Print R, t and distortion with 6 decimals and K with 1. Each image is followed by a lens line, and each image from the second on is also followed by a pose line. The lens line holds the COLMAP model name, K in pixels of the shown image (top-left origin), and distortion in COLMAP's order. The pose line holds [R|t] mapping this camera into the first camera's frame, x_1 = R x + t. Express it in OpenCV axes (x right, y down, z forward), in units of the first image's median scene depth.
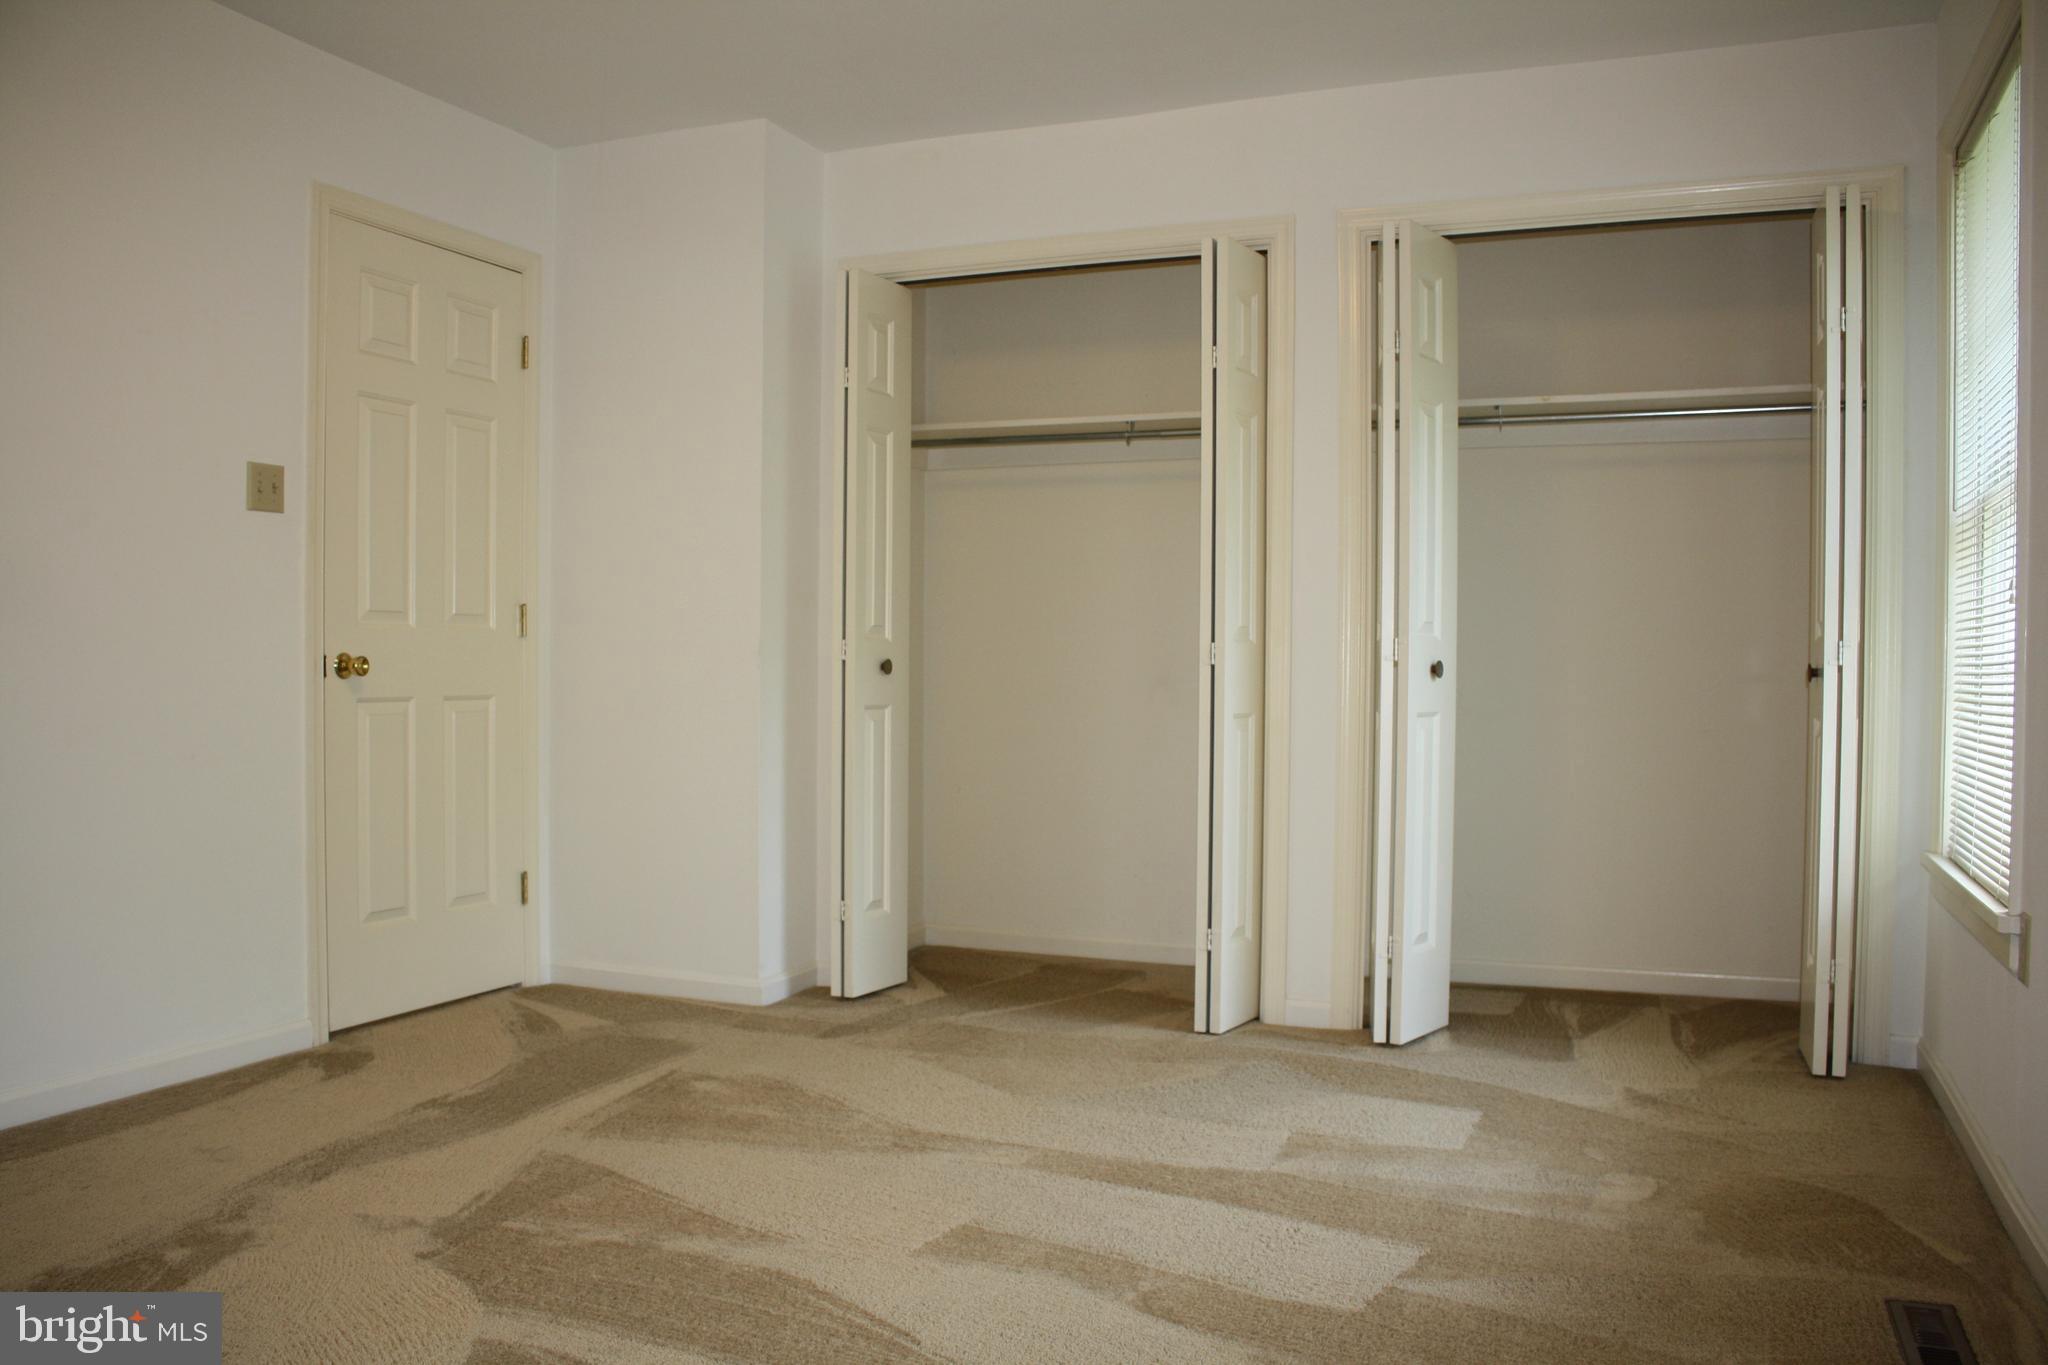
lens RADIAL K [[1736.3, 0, 1021.2], [0, 1736.3, 598.0], [0, 0, 1]] dist [-0.044079, -0.003781]
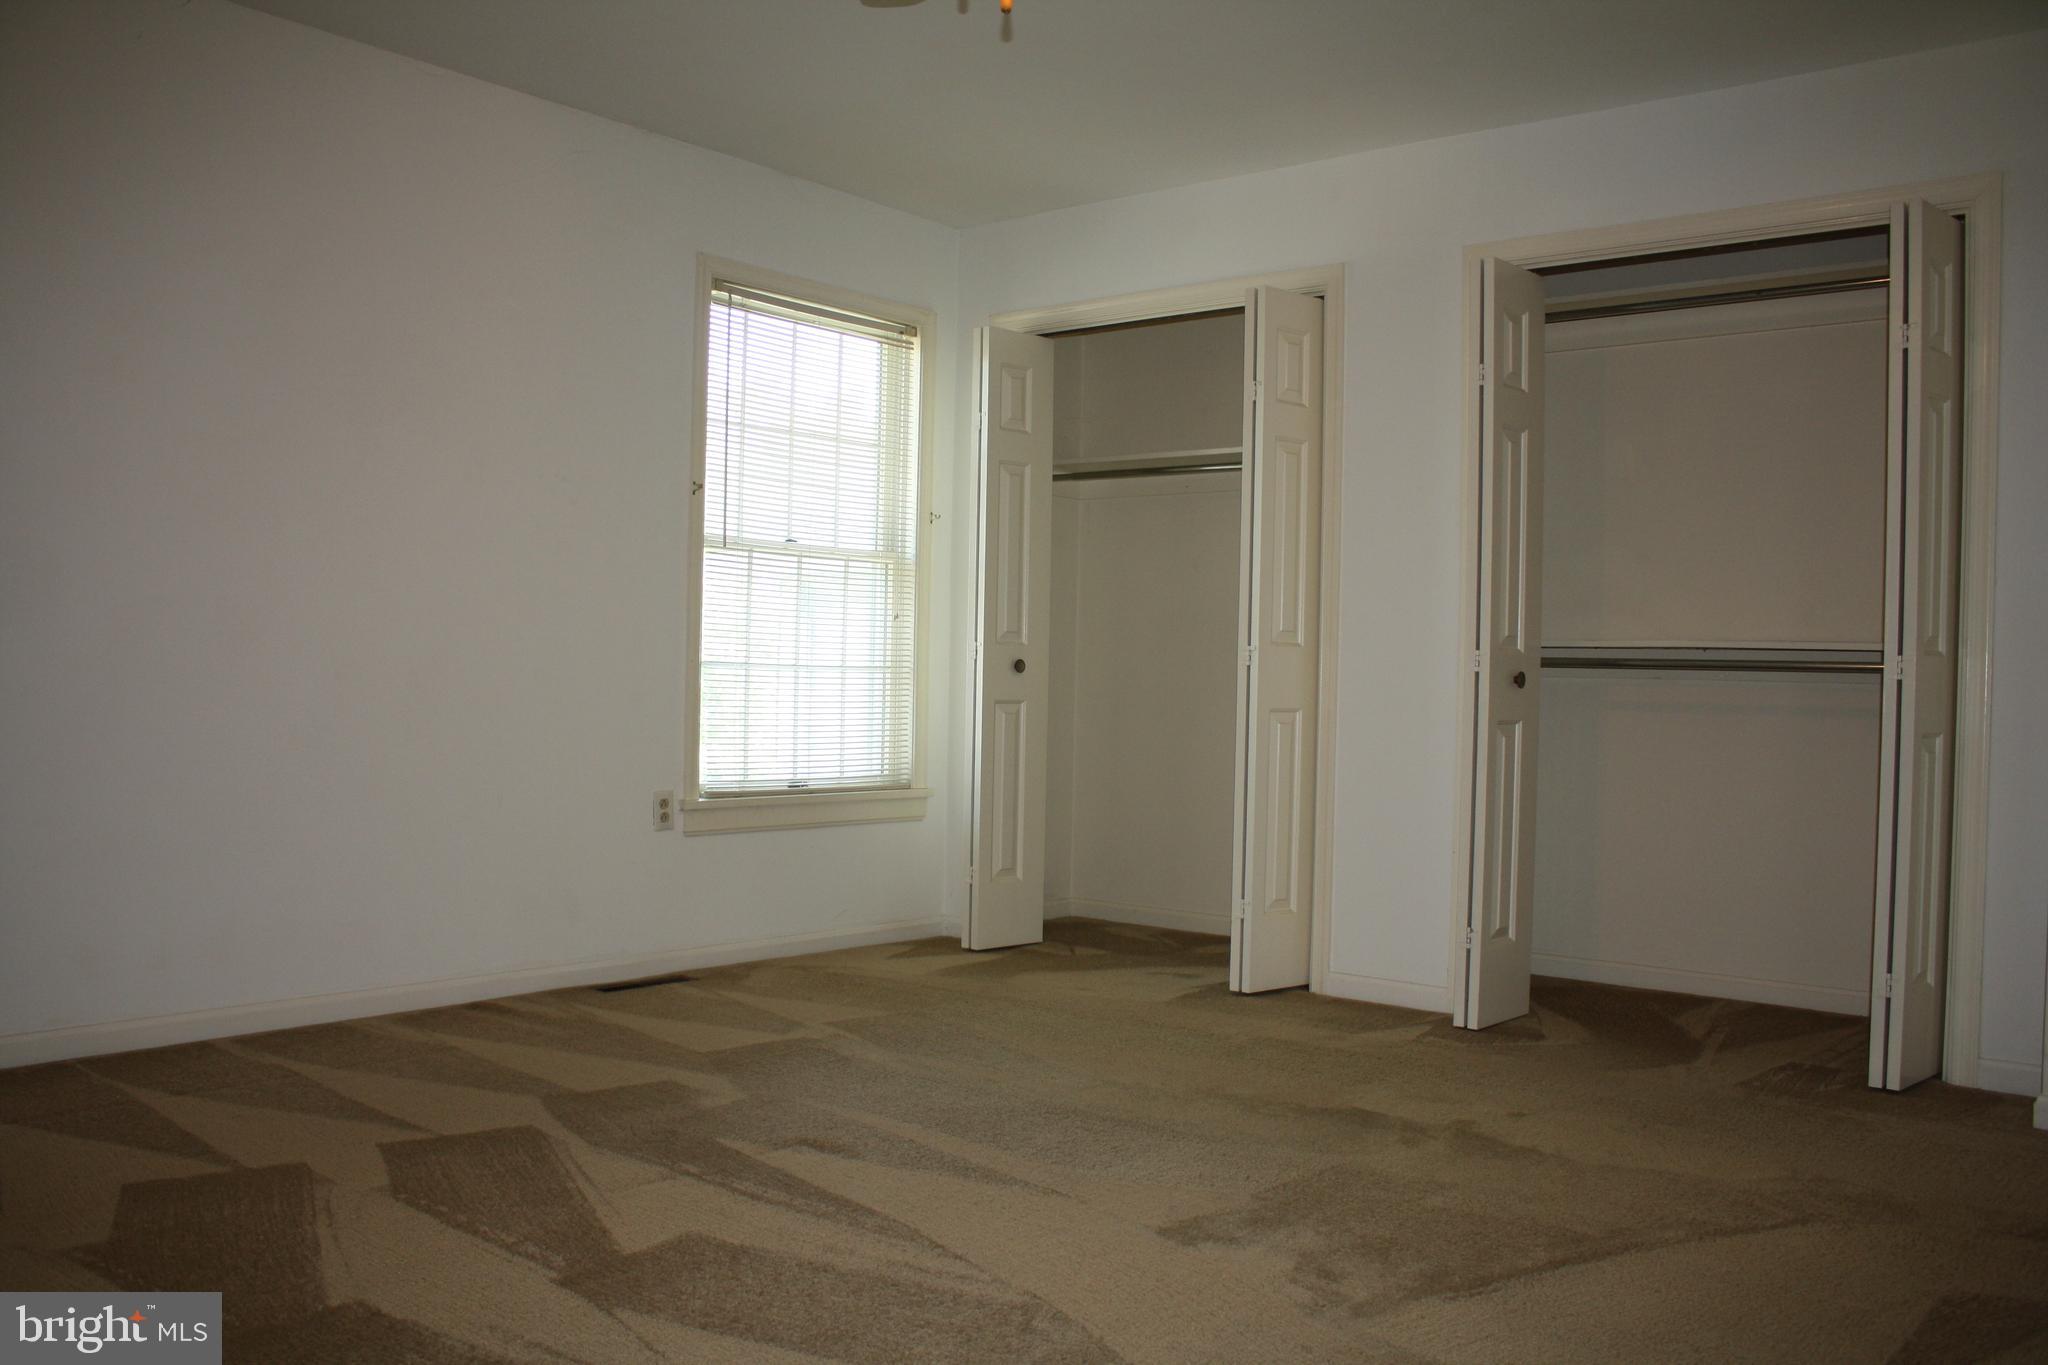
lens RADIAL K [[1709.4, 0, 1024.0], [0, 1709.4, 682.5], [0, 0, 1]] dist [-0.001787, 0.001670]
pose [[0.957923, 0.017402, -0.286497, 0.263105], [-0.005044, 0.999027, 0.043815, -0.002275], [0.286980, -0.040526, 0.957079, -0.099024]]
